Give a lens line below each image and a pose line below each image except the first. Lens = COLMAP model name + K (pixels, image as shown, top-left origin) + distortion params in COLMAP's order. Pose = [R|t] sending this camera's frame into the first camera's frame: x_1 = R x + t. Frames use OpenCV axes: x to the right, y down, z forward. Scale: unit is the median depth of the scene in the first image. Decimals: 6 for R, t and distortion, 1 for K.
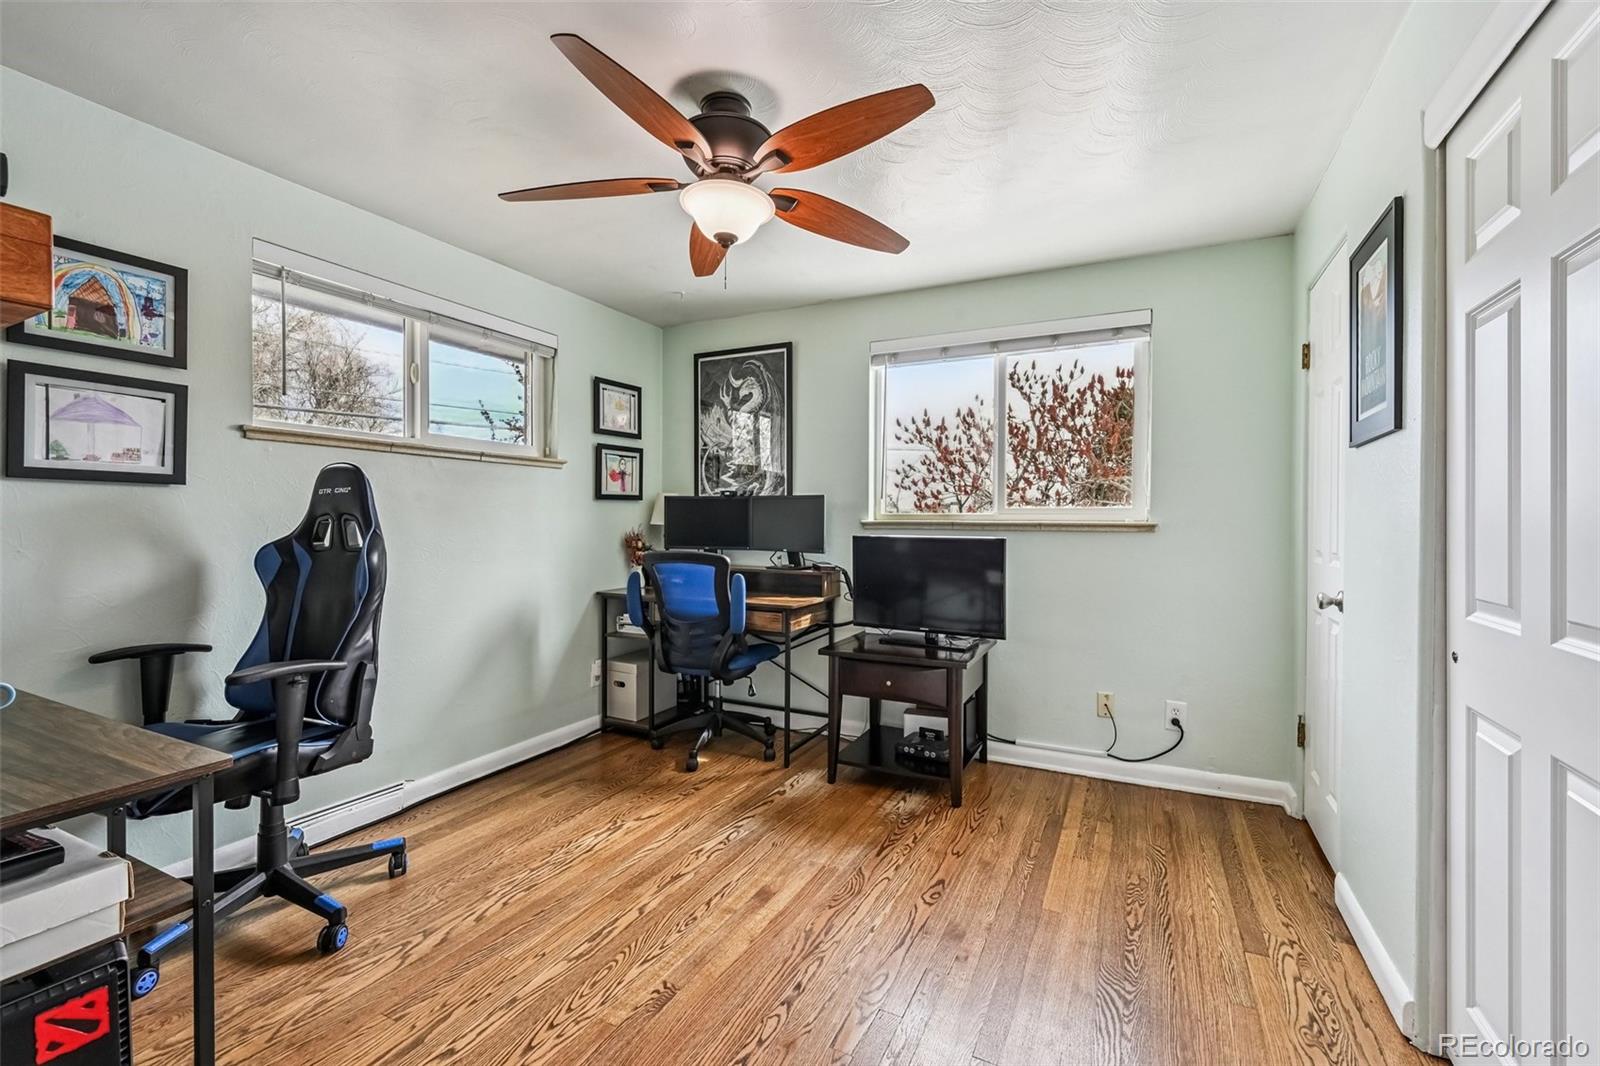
lens RADIAL K [[700.4, 0, 800.0], [0, 700.4, 527.4], [0, 0, 1]] dist [-0.002593, 0.000009]
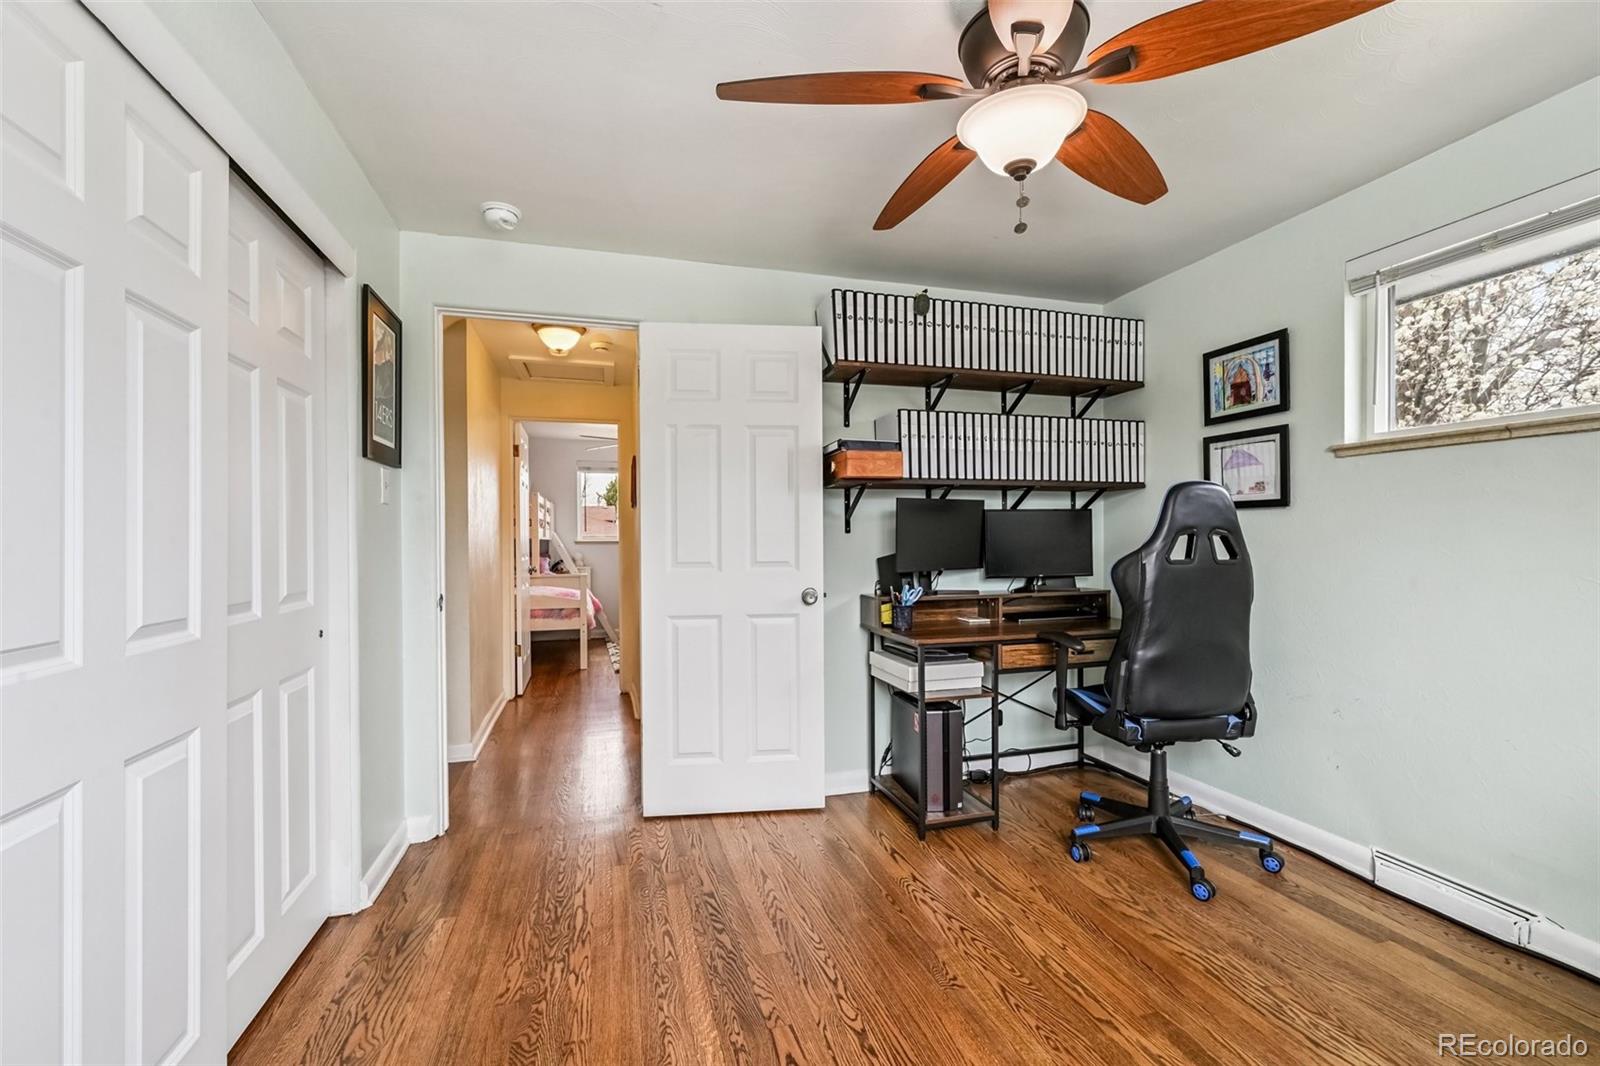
lens RADIAL K [[700.4, 0, 808.5], [0, 700.4, 535.4], [0, 0, 1]] dist [-0.002593, 0.000009]
pose [[-0.731704, 0.007800, -0.681578, 0.572768], [0.005512, 0.999970, 0.005525, -0.022489], [0.681600, 0.000286, -0.731725, 1.362247]]
